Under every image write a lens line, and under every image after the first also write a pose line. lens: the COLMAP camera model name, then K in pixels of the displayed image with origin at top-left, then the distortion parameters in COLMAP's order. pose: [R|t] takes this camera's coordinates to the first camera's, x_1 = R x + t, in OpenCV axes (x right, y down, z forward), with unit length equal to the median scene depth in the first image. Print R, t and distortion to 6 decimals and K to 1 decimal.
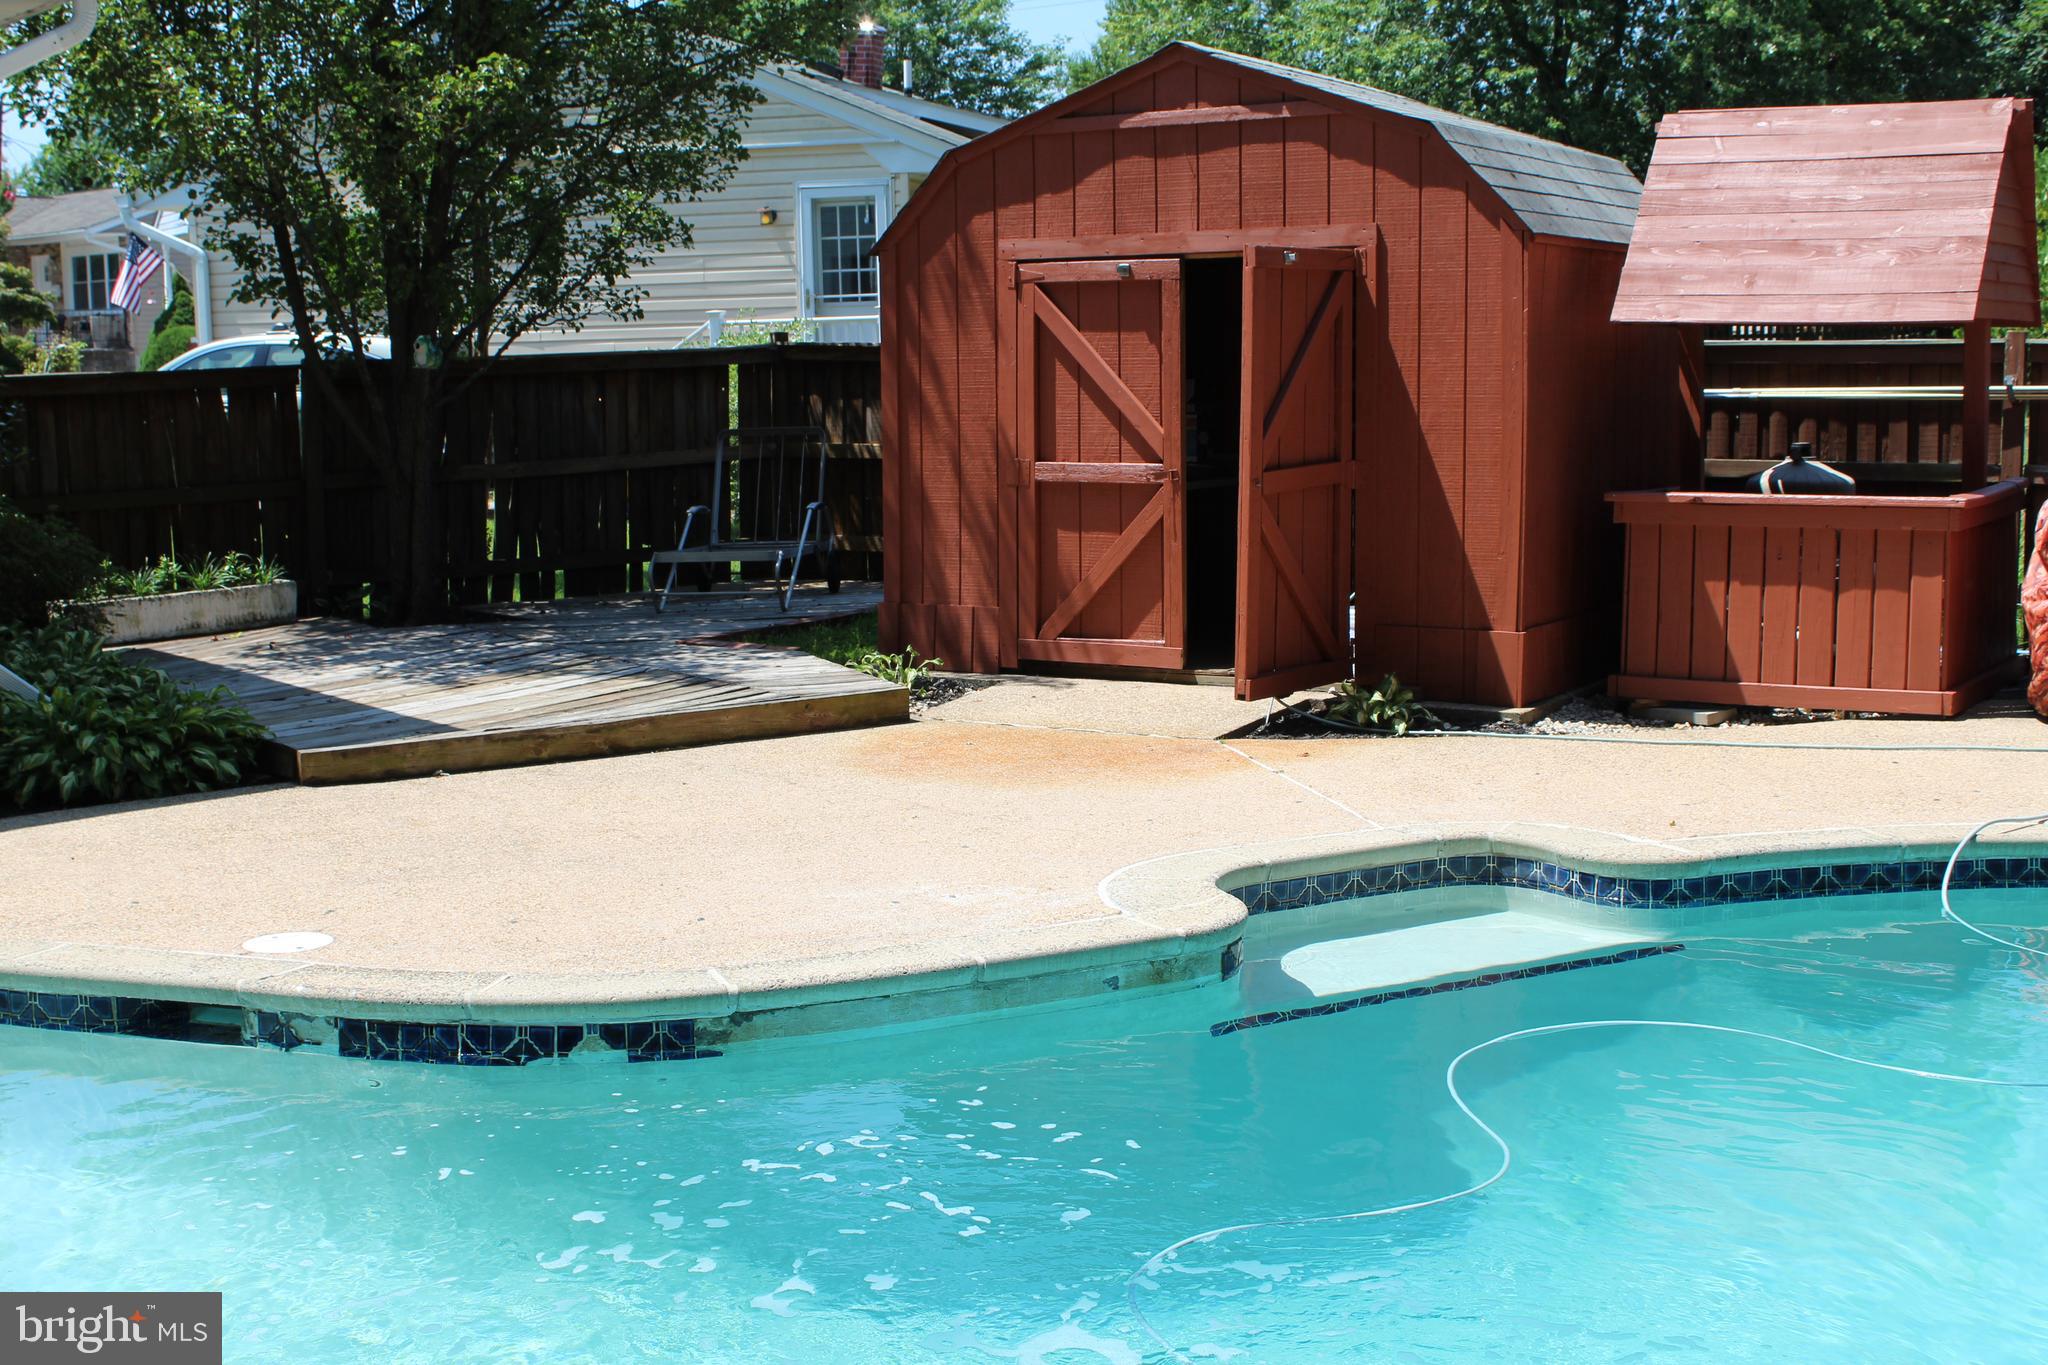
lens RADIAL K [[2564.9, 0, 1024.0], [0, 2564.9, 682.5], [0, 0, 1]] dist [-0.081143, 0.159556]
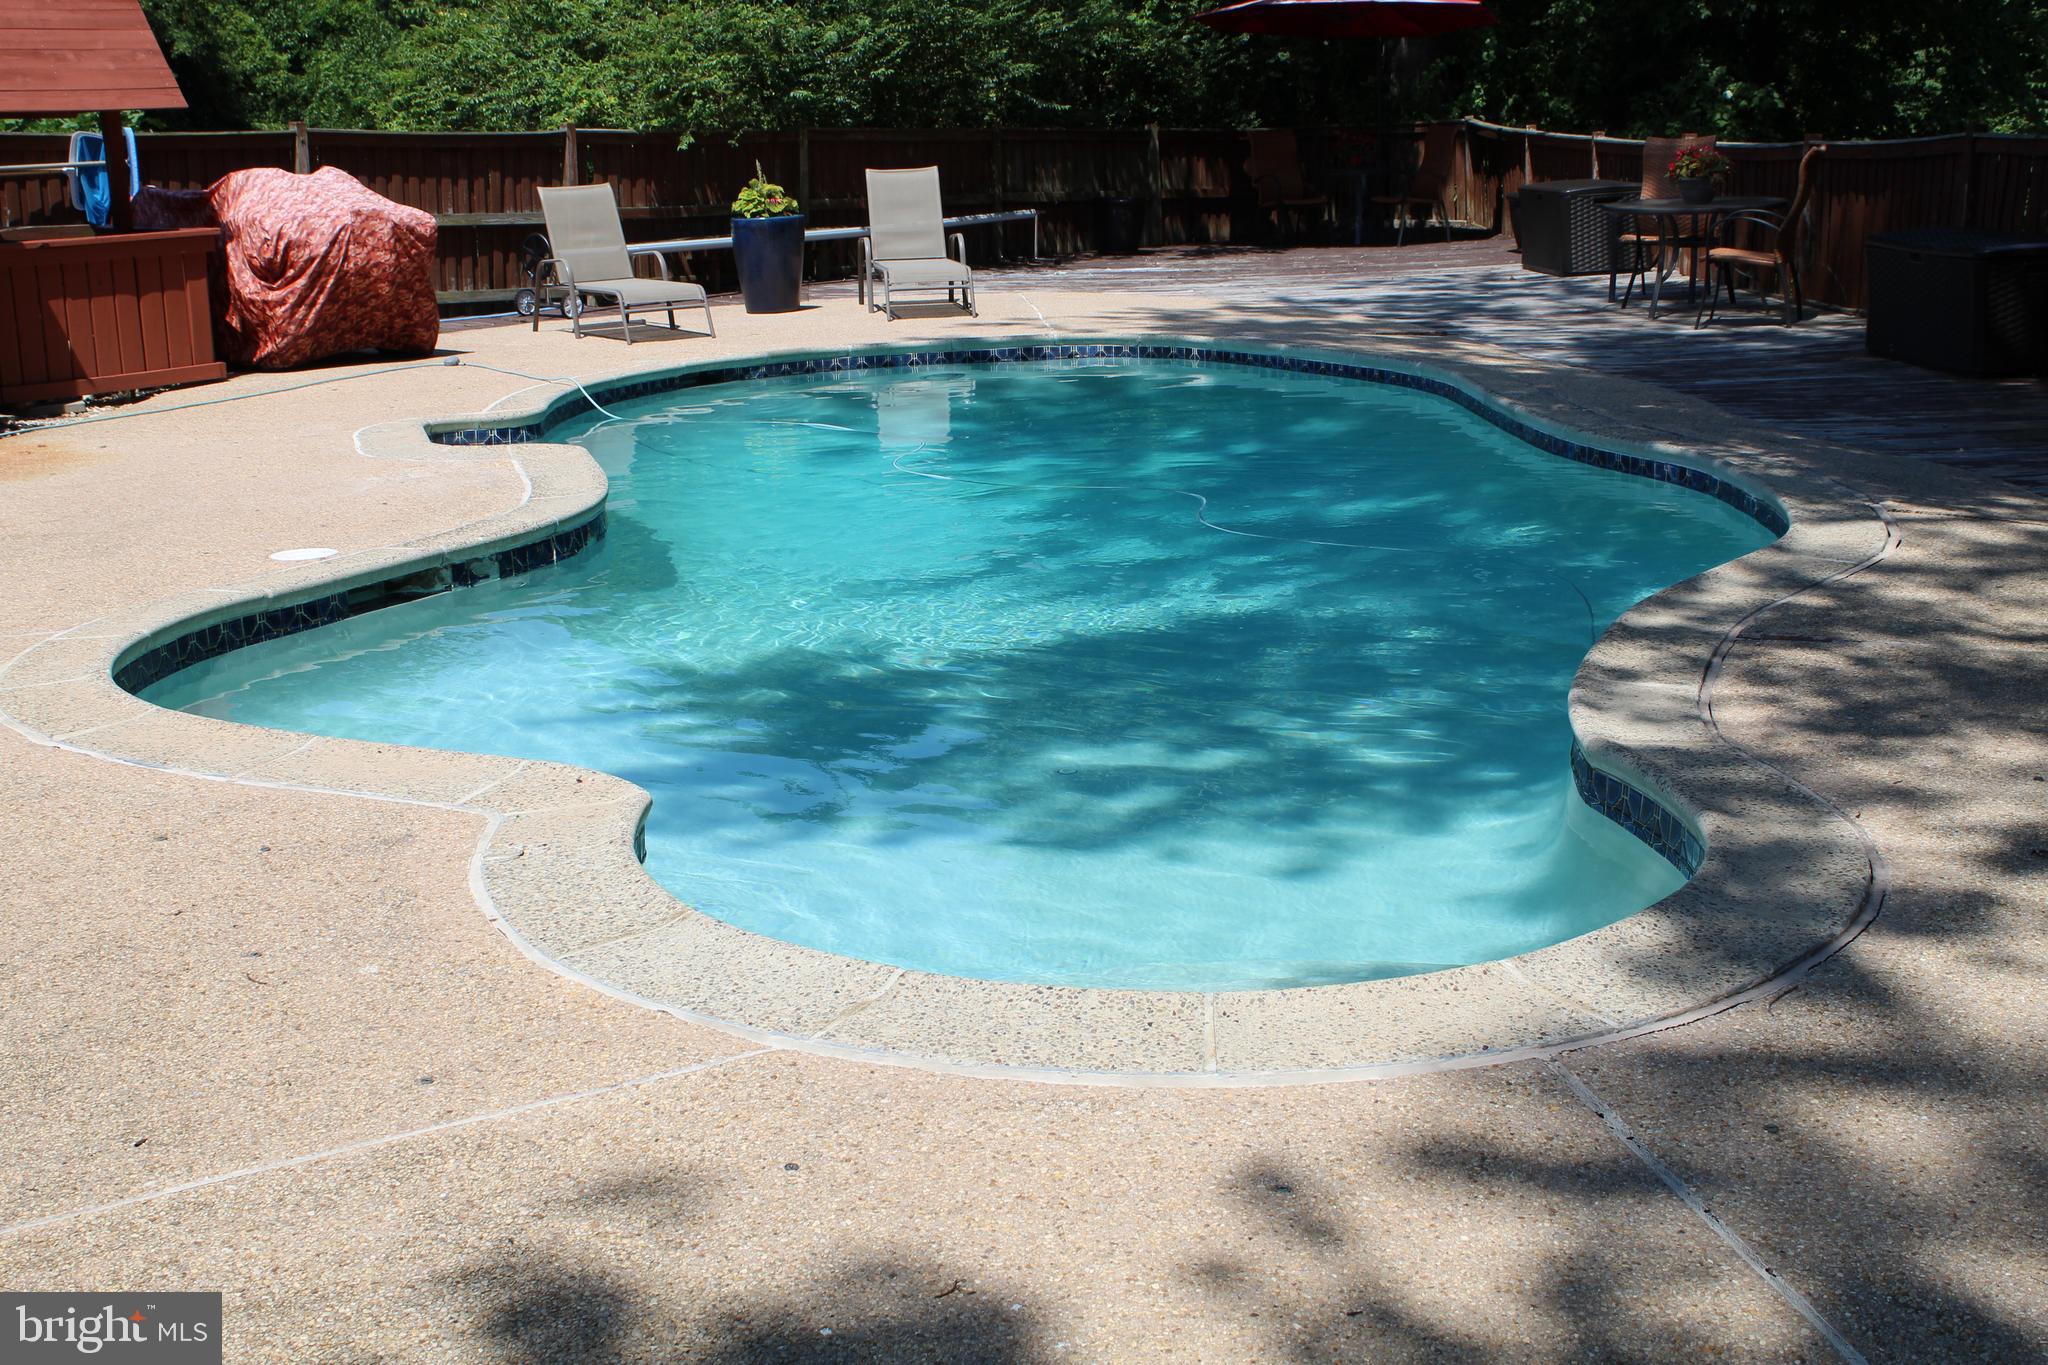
lens RADIAL K [[2567.0, 0, 1024.0], [0, 2567.0, 682.5], [0, 0, 1]] dist [-0.100951, 0.191759]
pose [[0.216765, -0.214139, 0.952448, -1.157455], [0.157496, 0.970536, 0.182361, -0.012579], [-0.963436, 0.110477, 0.244104, 0.250928]]
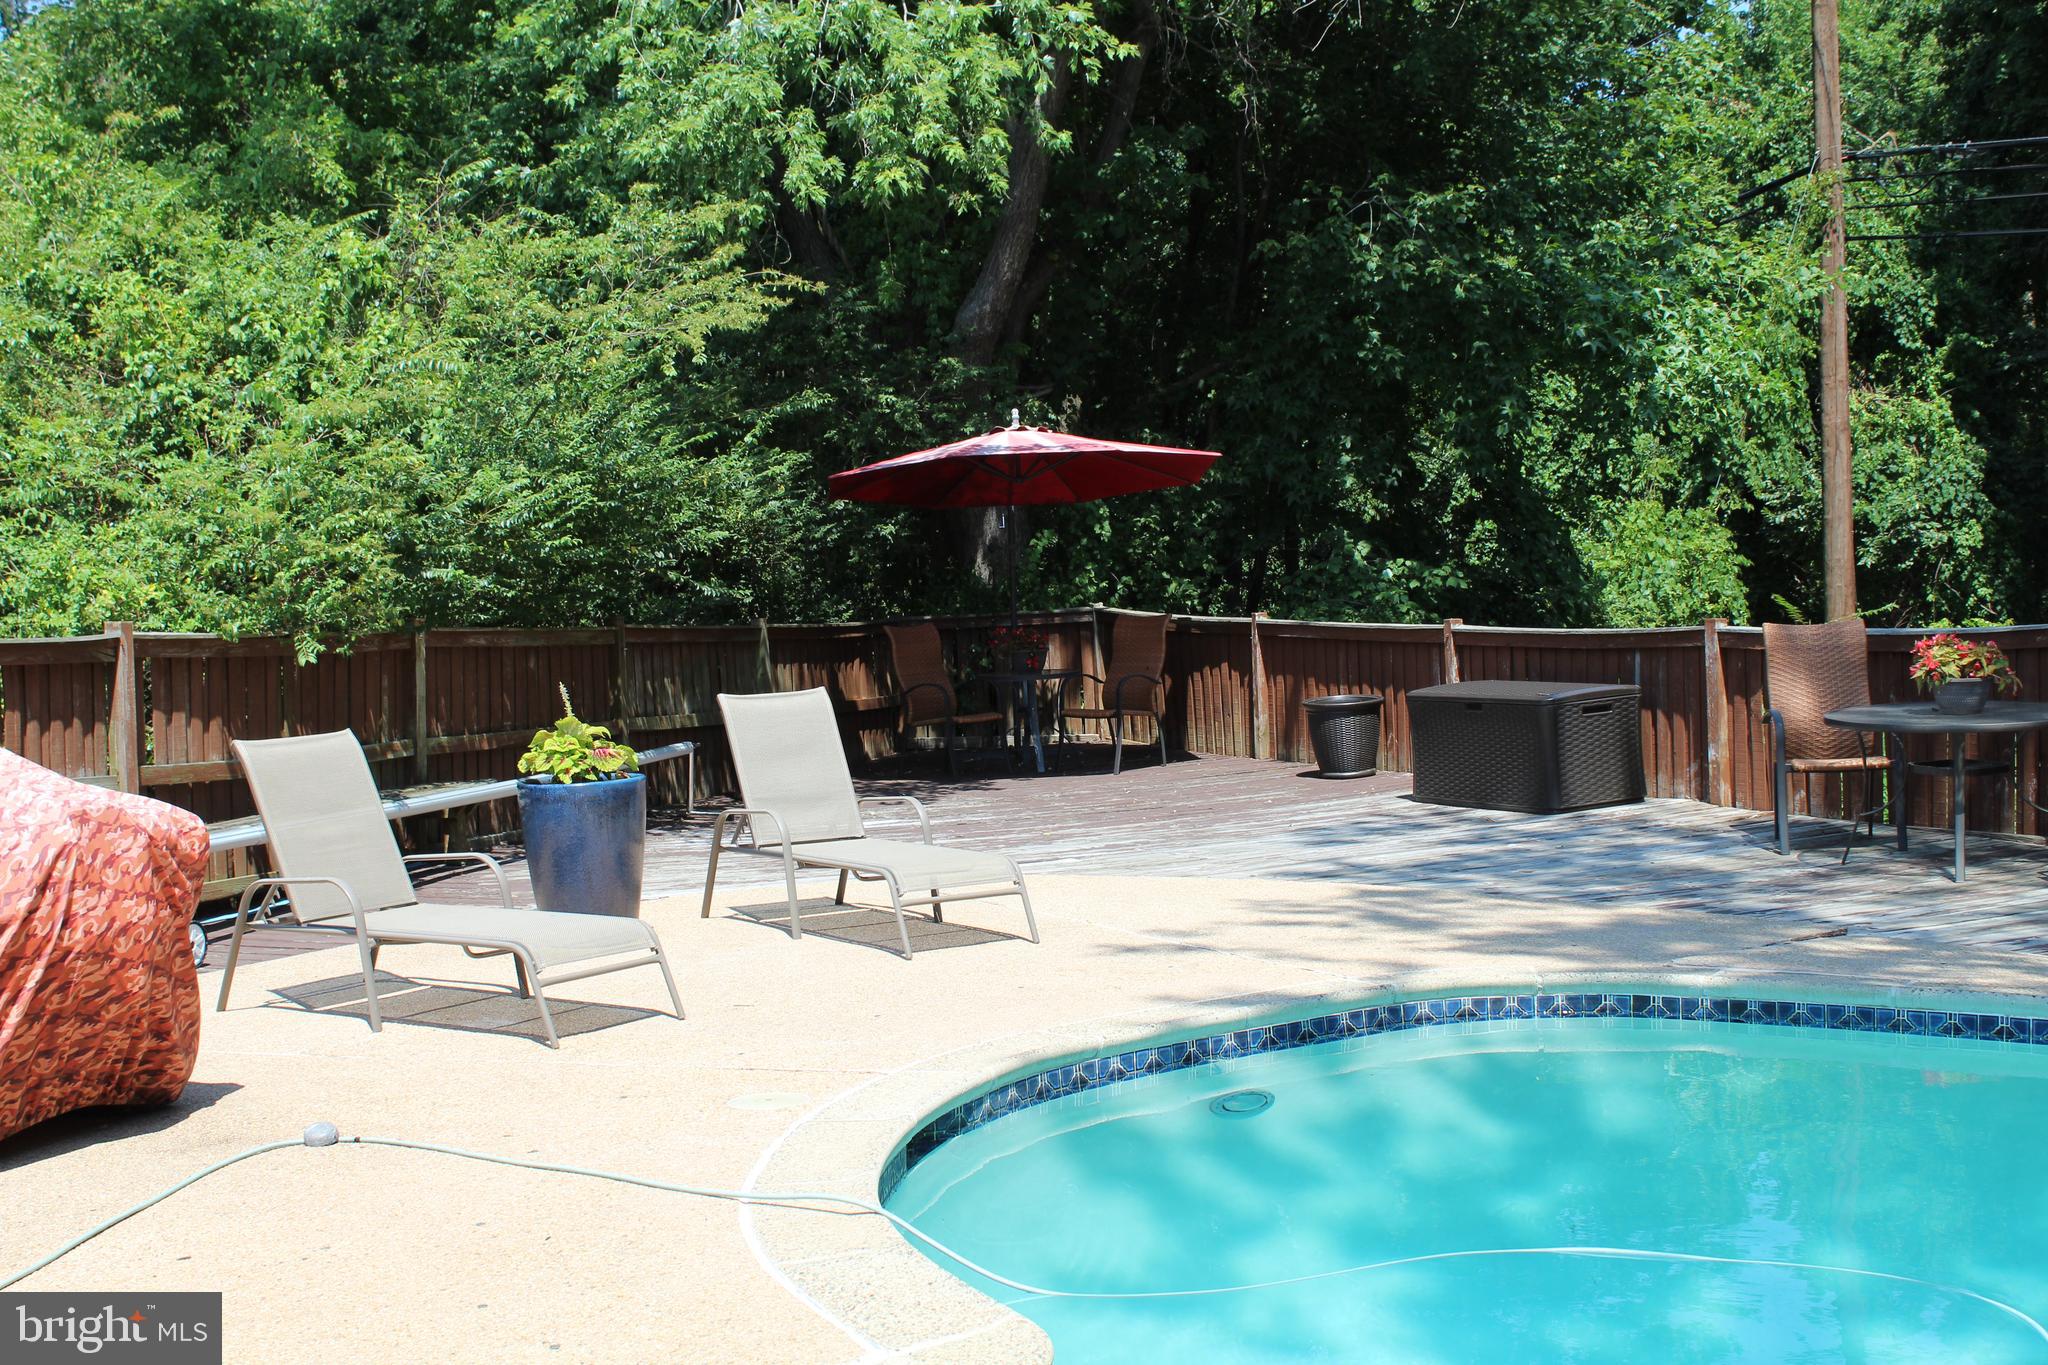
lens RADIAL K [[2560.8, 0, 1023.7], [0, 2560.8, 651.7], [0, 0, 1]] dist [-0.086484, 0.074107]
pose [[-0.193609, -0.018400, 0.980906, -0.334098], [0.166523, 0.984700, 0.051339, -0.123060], [-0.966843, 0.173283, -0.187583, 0.951535]]
